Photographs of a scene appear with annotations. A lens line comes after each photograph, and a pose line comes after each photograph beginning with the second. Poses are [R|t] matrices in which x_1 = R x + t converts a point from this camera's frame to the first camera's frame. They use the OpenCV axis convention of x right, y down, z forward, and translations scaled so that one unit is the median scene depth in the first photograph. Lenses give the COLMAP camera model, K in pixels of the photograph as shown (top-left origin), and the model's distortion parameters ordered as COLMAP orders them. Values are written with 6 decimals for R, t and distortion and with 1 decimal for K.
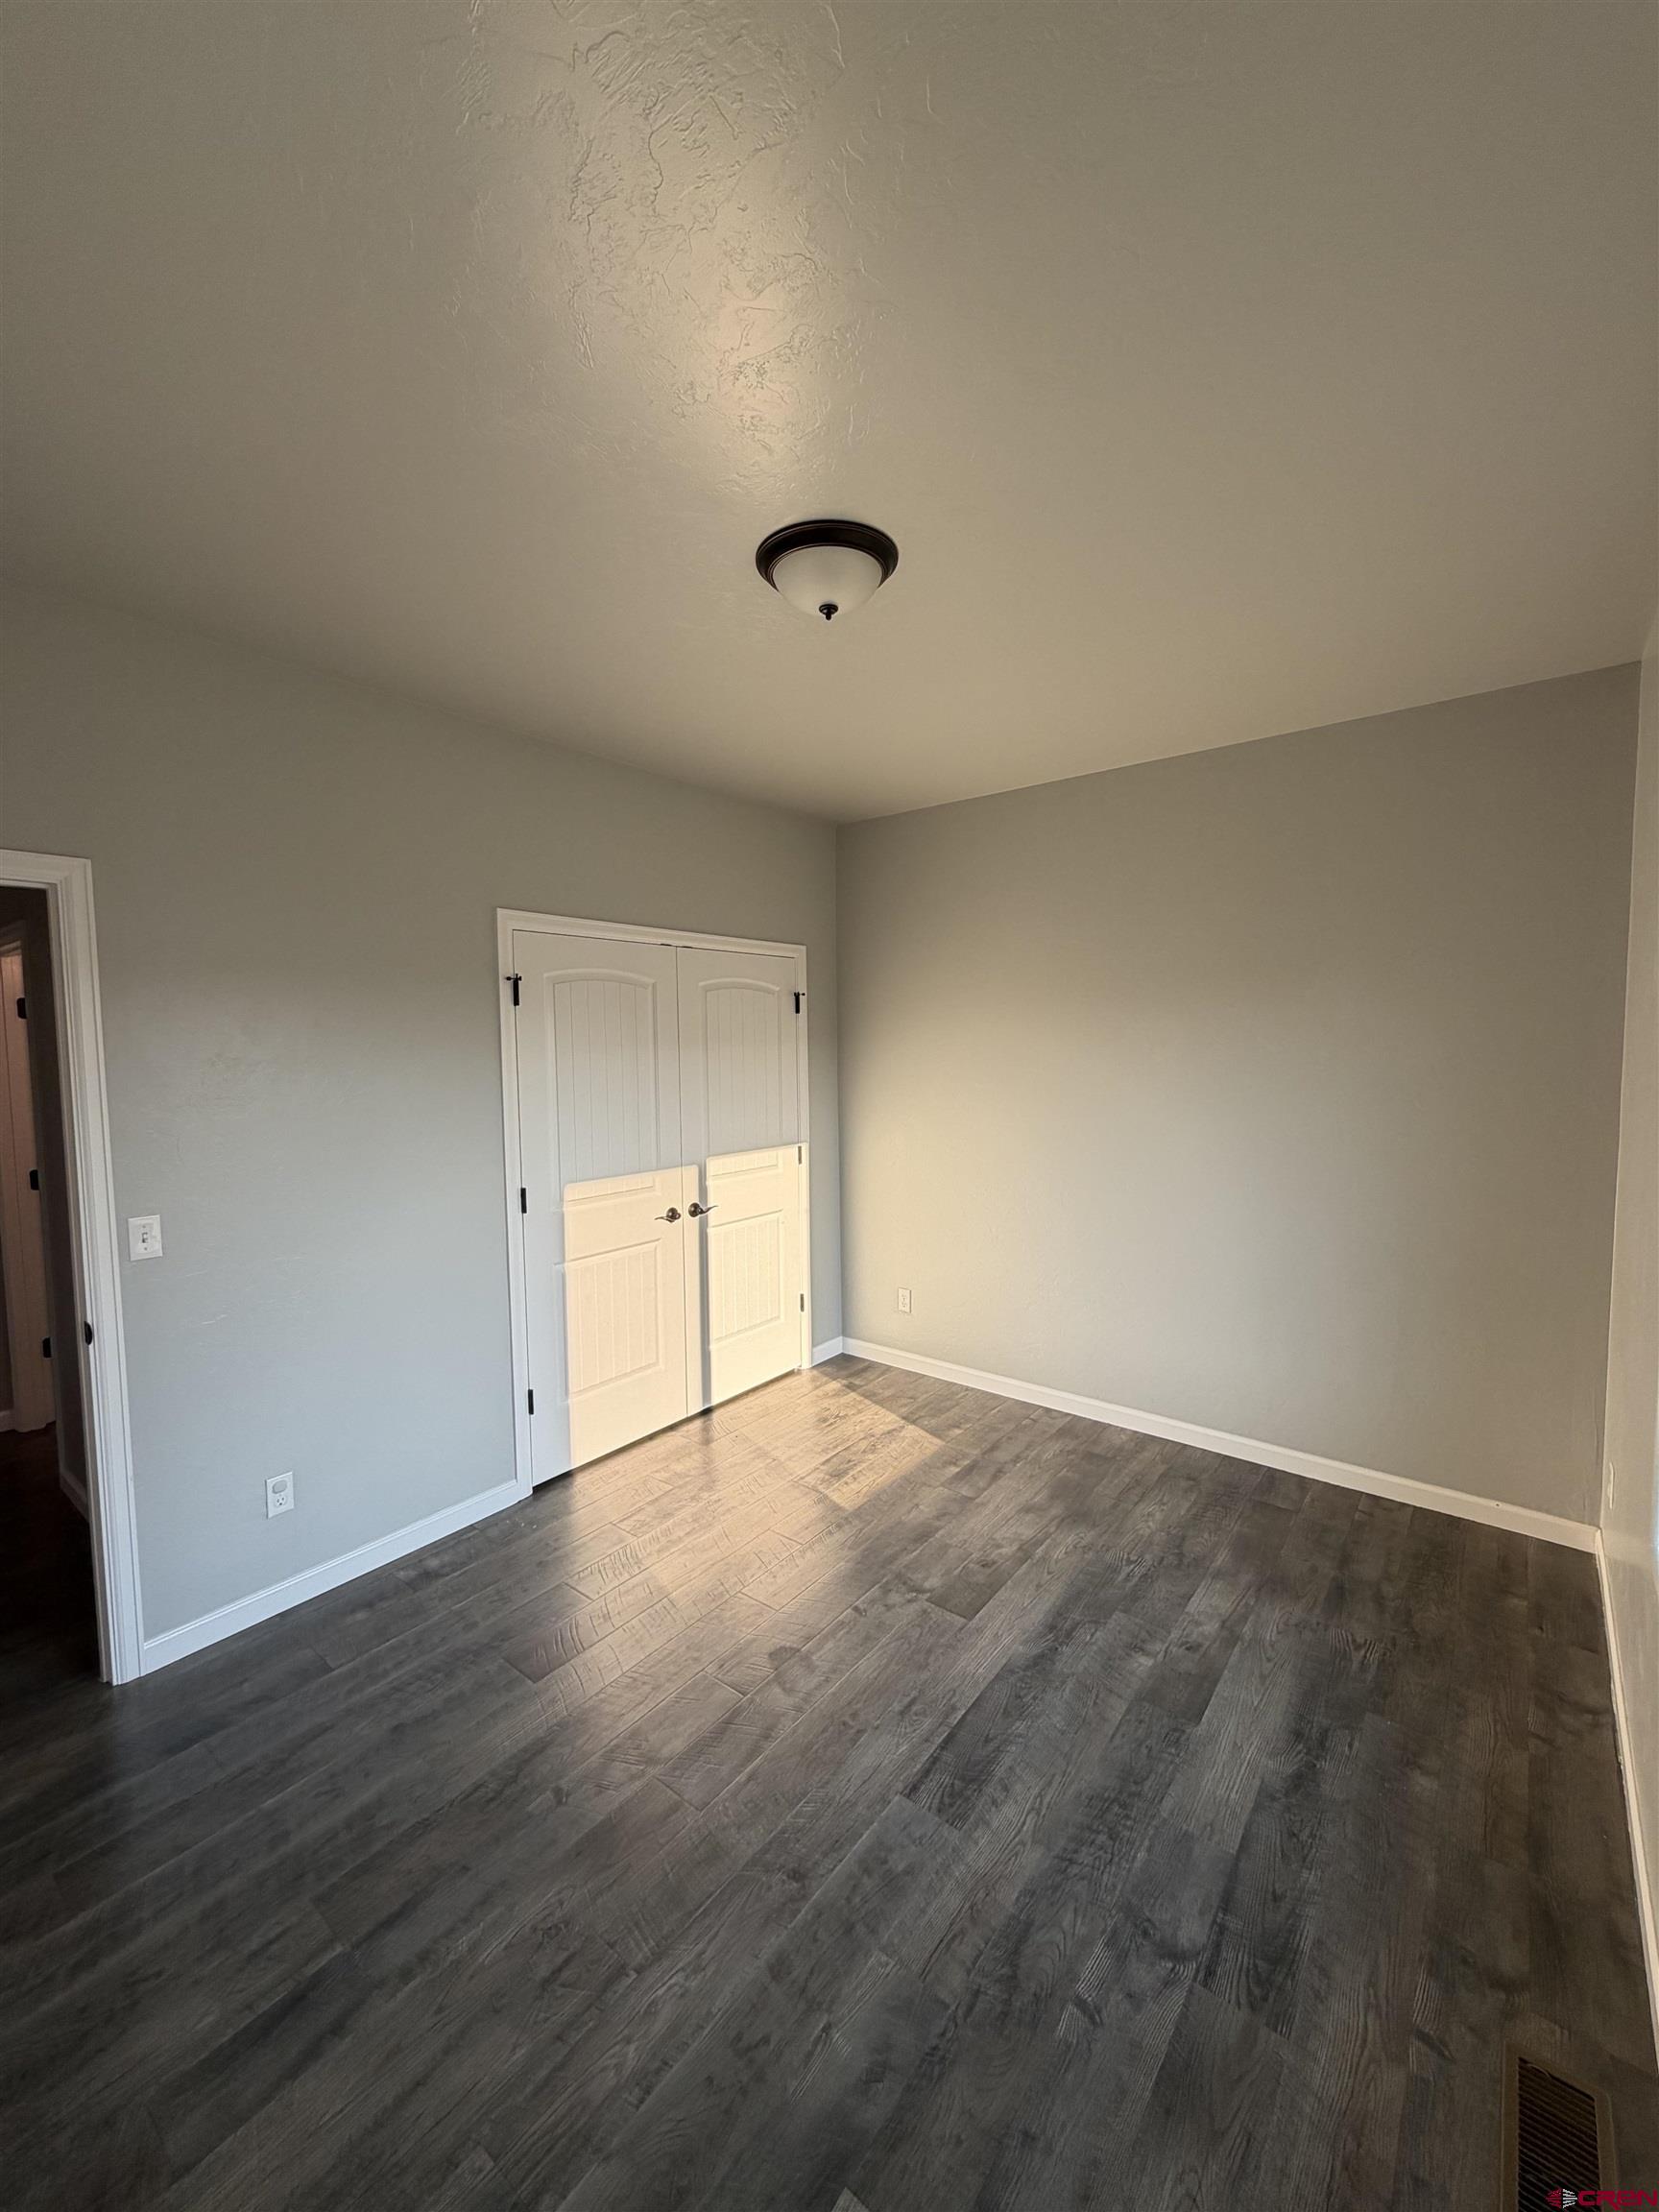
lens RADIAL K [[880.3, 0, 836.2], [0, 880.3, 1098.1], [0, 0, 1]] dist [-0.000015, 0.000324]
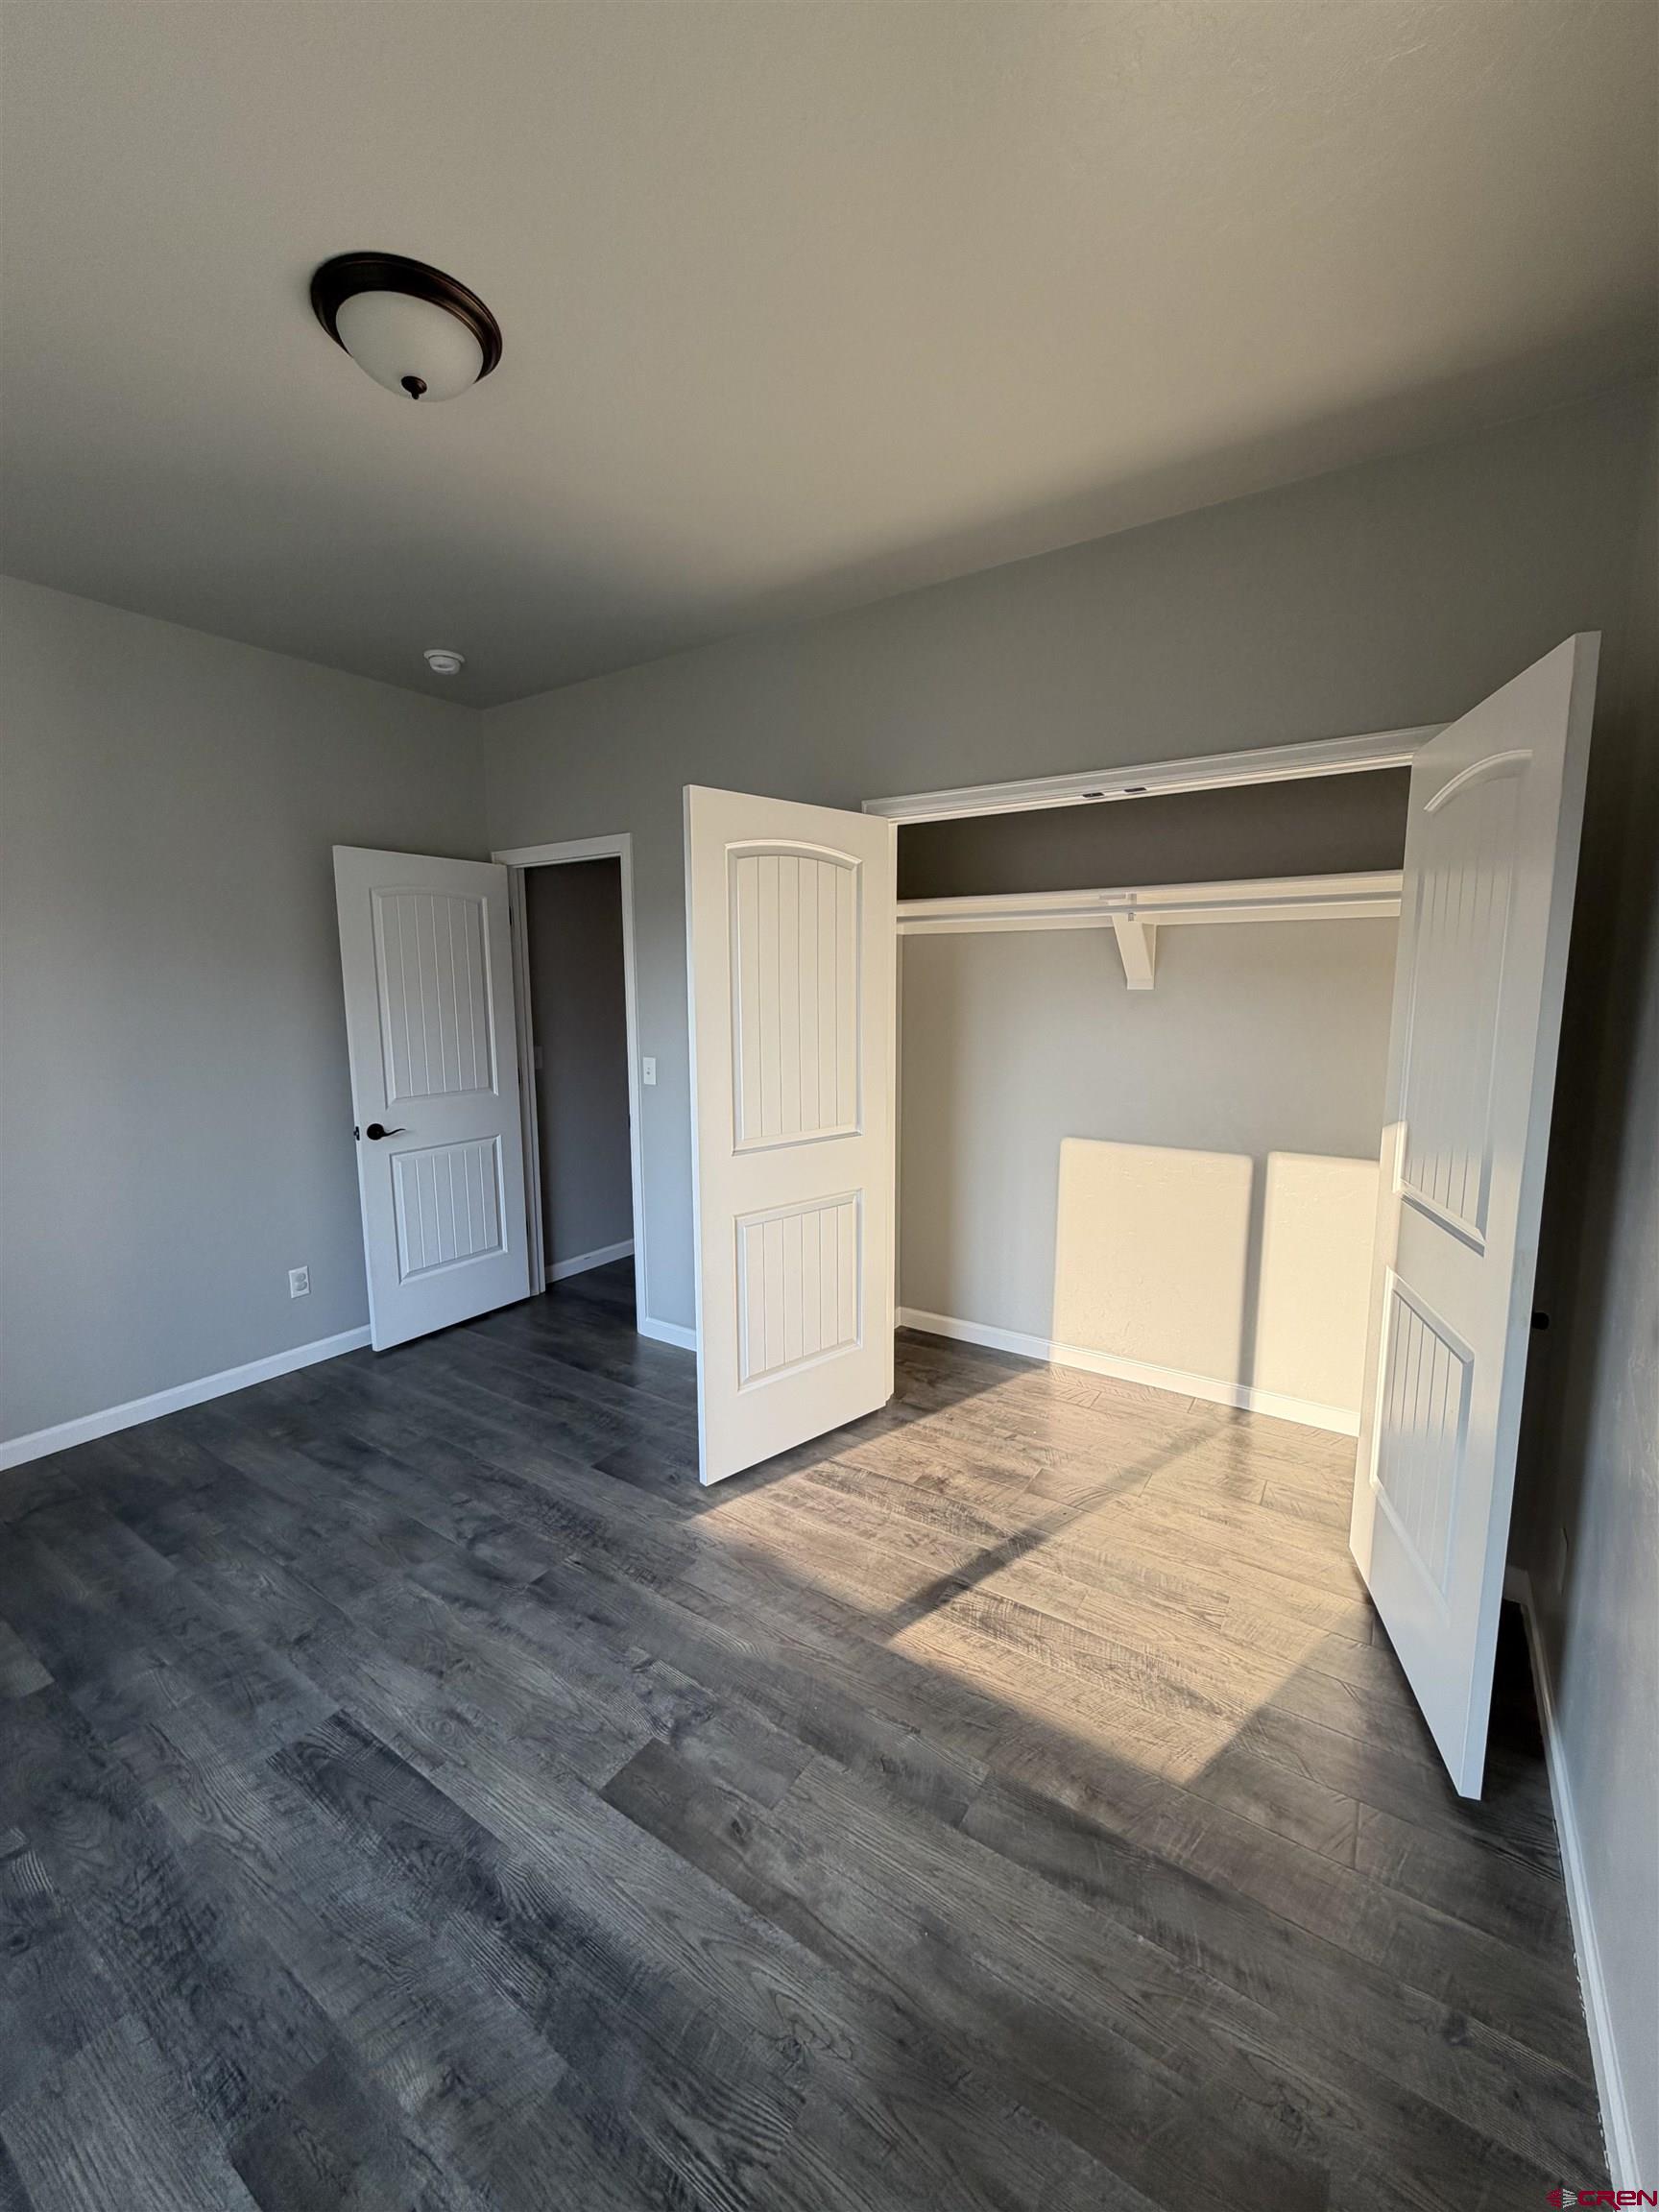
lens RADIAL K [[880.3, 0, 821.5], [0, 880.3, 1100.2], [0, 0, 1]] dist [-0.000015, 0.000324]
pose [[0.074481, 0.142870, -0.986935, 0.798253], [-0.062664, 0.988399, 0.138353, -0.029503], [0.995252, 0.051540, 0.082569, 1.162665]]
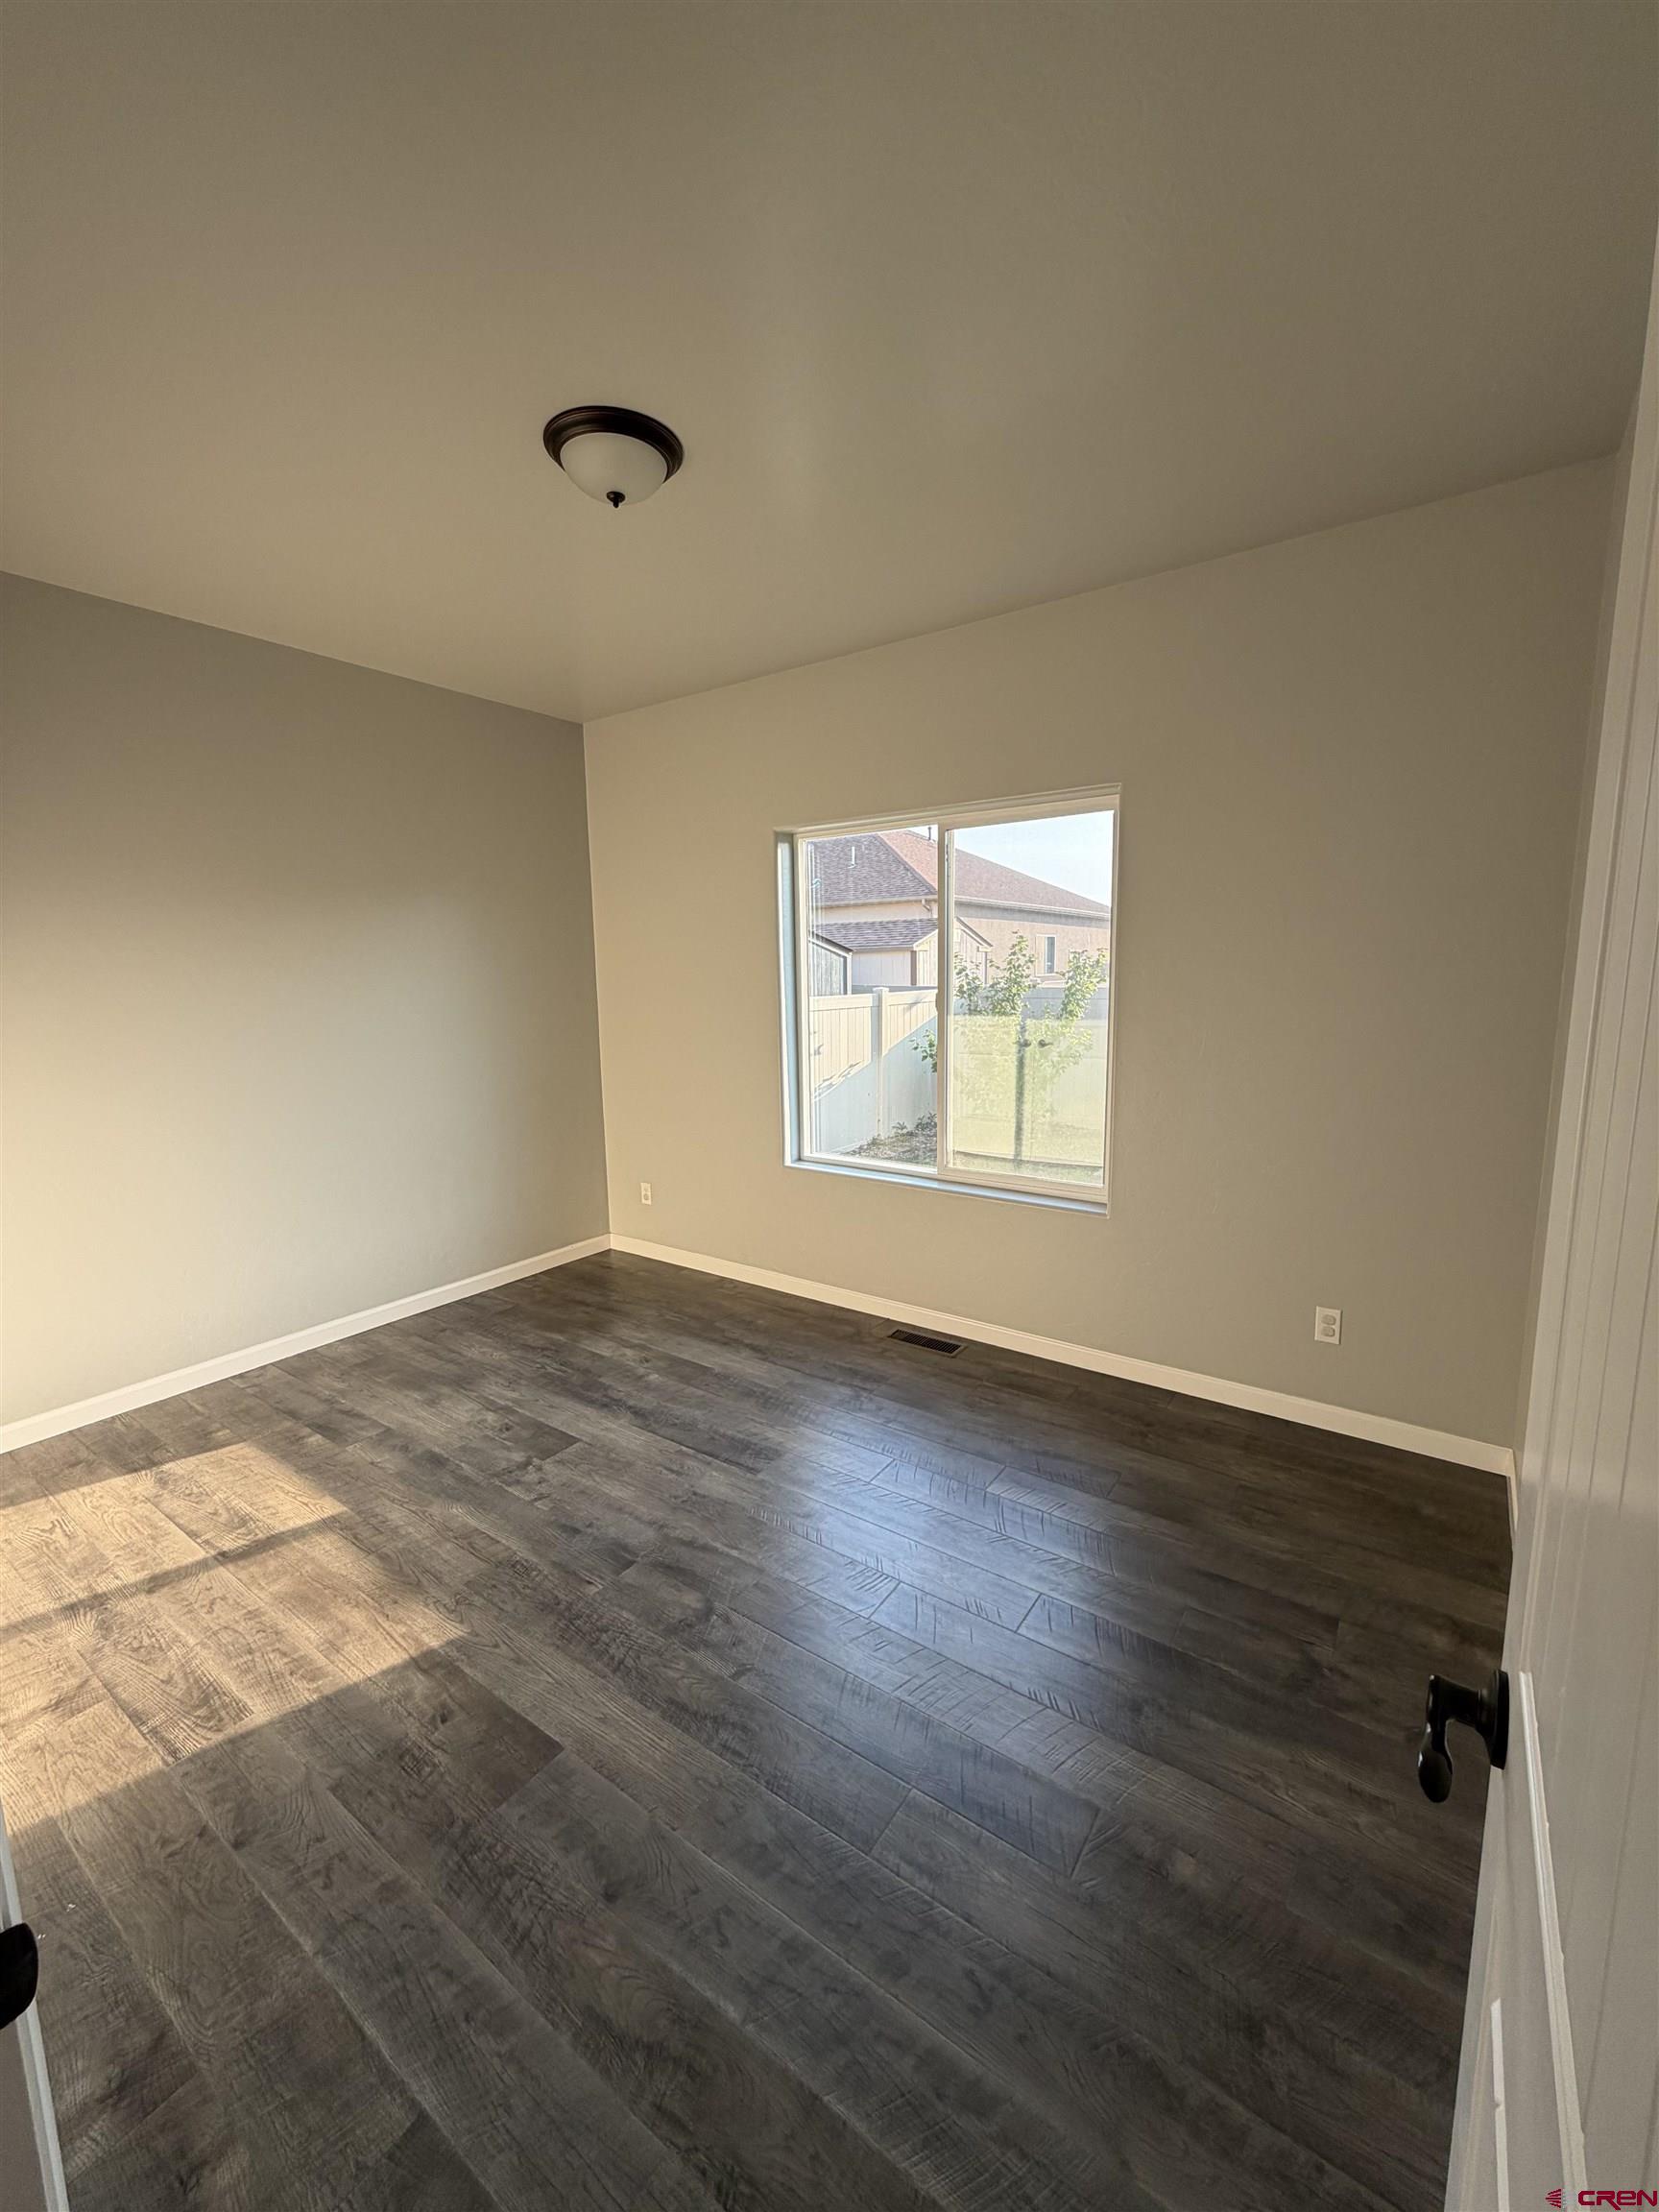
lens RADIAL K [[880.3, 0, 816.0], [0, 880.3, 1096.2], [0, 0, 1]] dist [-0.000015, 0.000324]
pose [[-0.040620, -0.129475, 0.990750, -1.002285], [0.080192, 0.987948, 0.132397, 0.026288], [-0.995951, 0.084828, -0.029748, 0.739918]]
